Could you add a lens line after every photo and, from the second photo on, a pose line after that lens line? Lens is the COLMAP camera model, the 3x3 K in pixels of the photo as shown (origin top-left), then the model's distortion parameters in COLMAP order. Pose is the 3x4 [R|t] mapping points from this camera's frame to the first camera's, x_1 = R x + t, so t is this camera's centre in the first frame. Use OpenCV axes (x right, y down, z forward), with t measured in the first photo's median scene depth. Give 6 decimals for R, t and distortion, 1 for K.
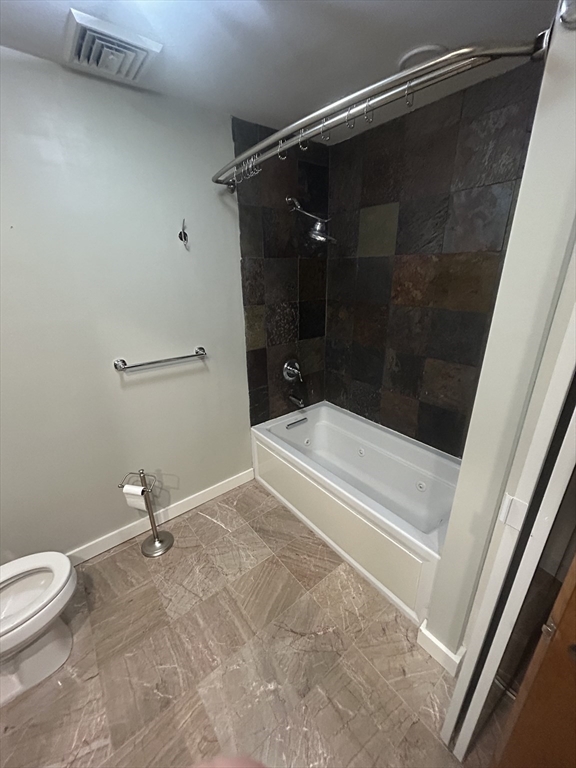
lens RADIAL K [[307.4, 0, 290.2], [0, 307.4, 385.8], [0, 0, 1]] dist [0.001120, -0.000230]
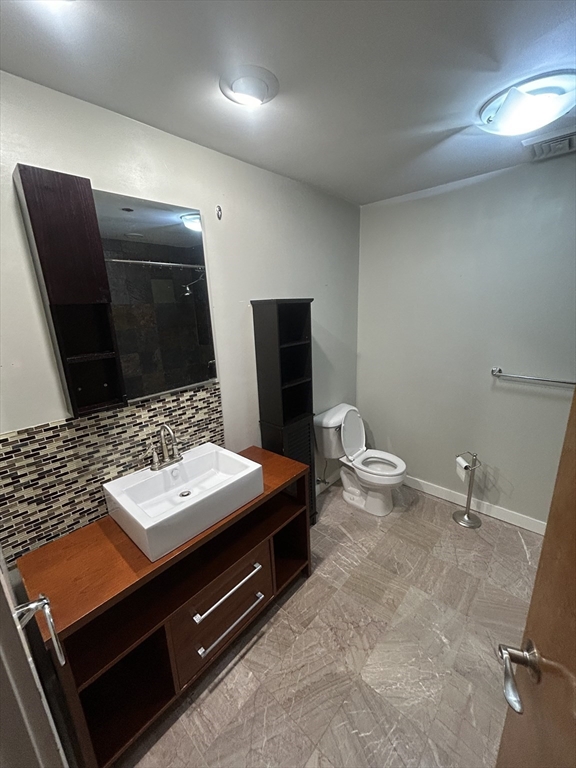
lens RADIAL K [[307.4, 0, 289.1], [0, 307.4, 383.7], [0, 0, 1]] dist [0.001120, -0.000230]
pose [[0.152820, 0.253717, -0.955130, 0.559579], [-0.320683, 0.926915, 0.194913, 0.004816], [0.934777, 0.276507, 0.223013, -0.087225]]
